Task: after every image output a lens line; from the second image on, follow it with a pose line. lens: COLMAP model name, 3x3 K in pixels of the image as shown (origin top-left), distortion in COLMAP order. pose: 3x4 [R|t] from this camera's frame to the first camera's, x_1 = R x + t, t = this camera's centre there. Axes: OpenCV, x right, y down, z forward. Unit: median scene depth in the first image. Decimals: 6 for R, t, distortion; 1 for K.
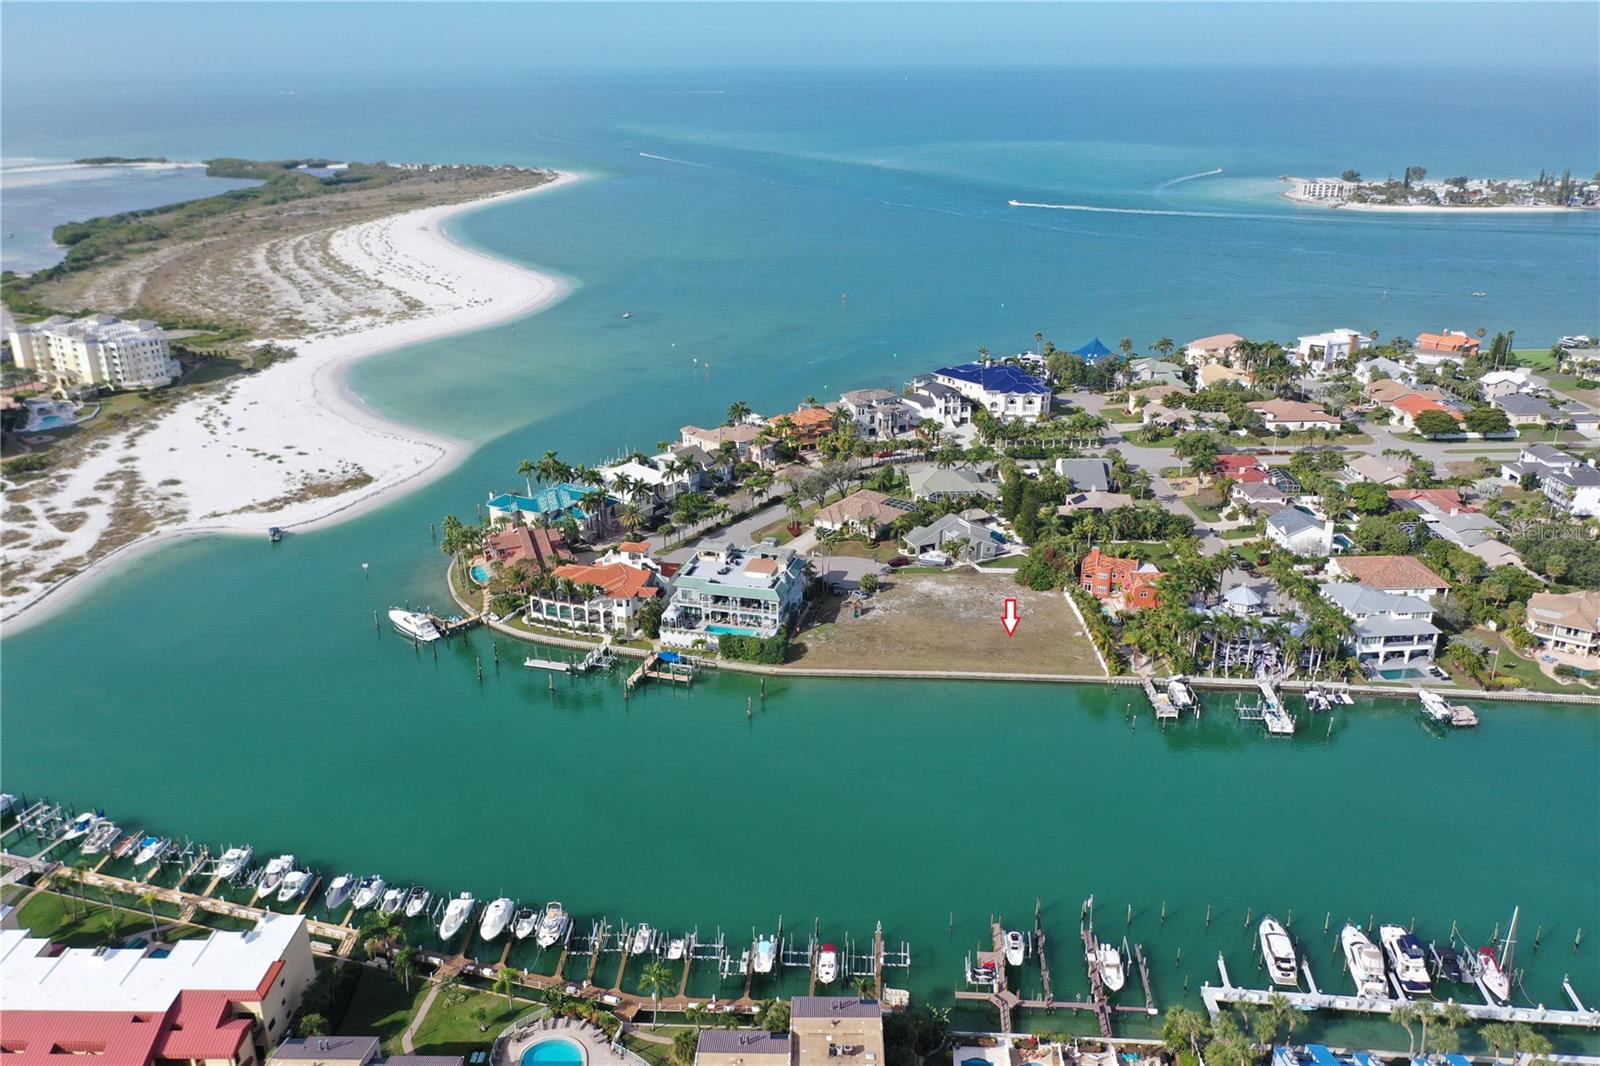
lens RADIAL K [[1260.9, 0, 800.0], [0, 1260.9, 533.0], [0, 0, 1]] dist [-0.012143, -0.003180]
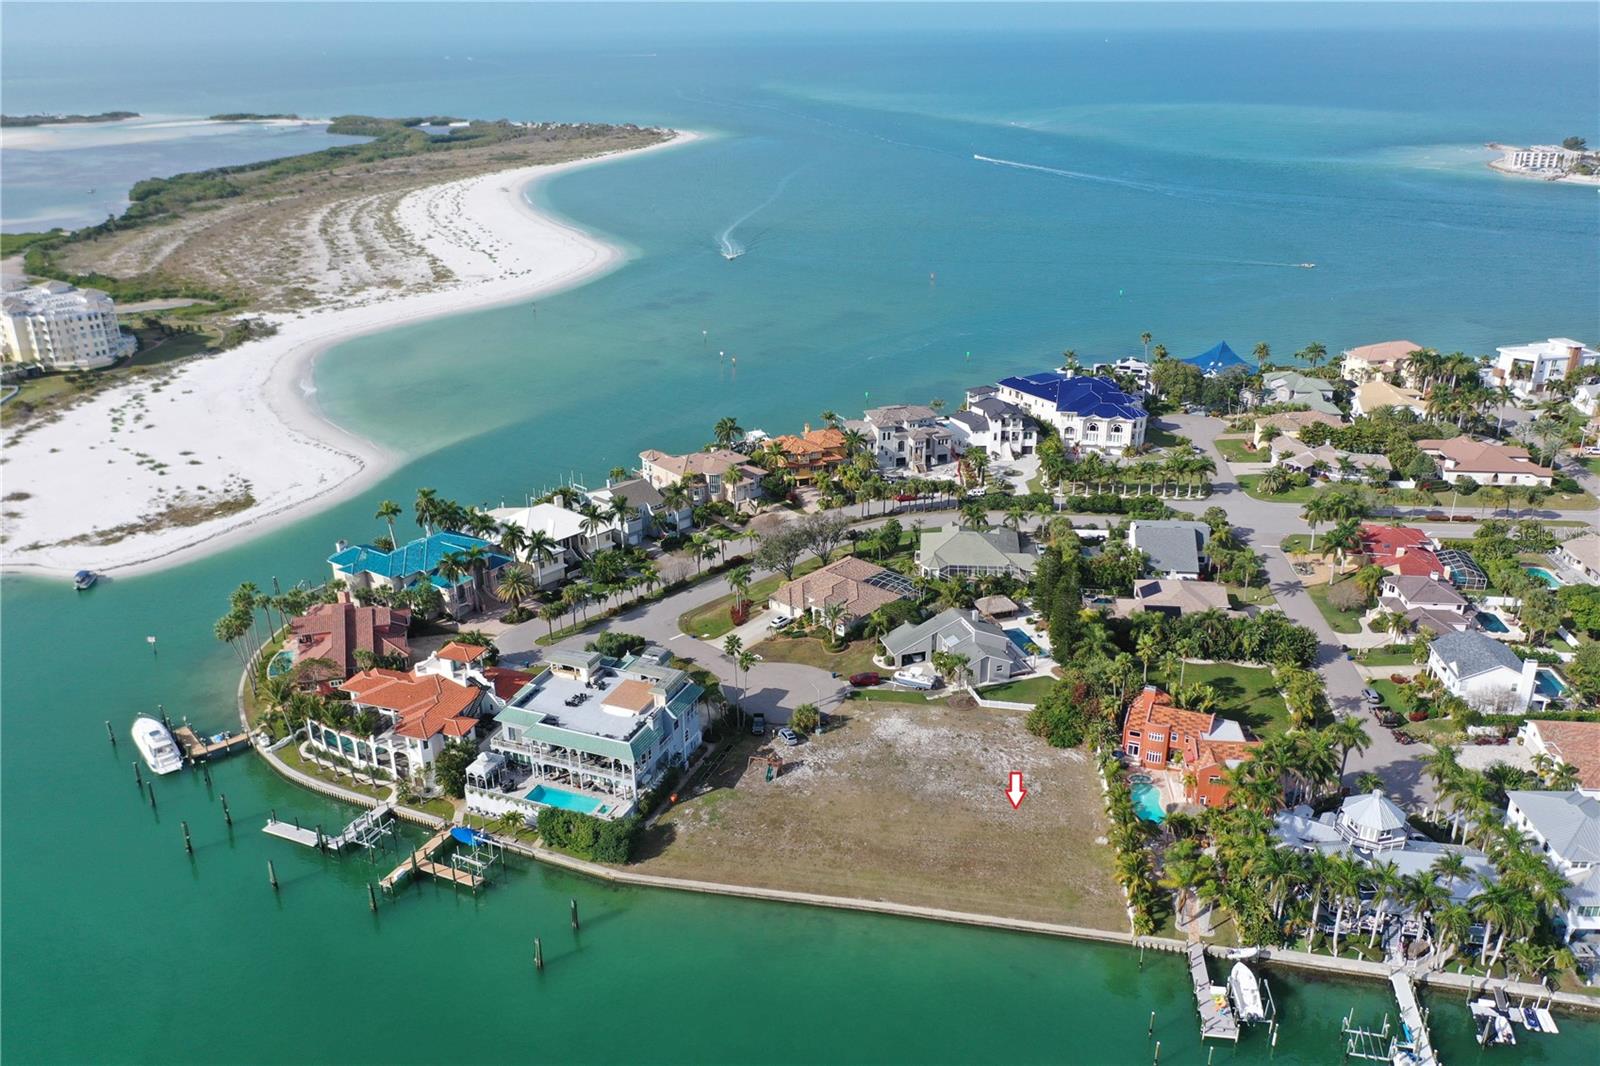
lens RADIAL K [[1260.9, 0, 800.0], [0, 1260.9, 533.0], [0, 0, 1]] dist [-0.012143, -0.003180]
pose [[0.991383, 0.046929, -0.122299, 0.094727], [-0.043884, 0.998659, 0.027478, -0.057275], [0.123425, -0.021874, 0.992113, 0.239799]]
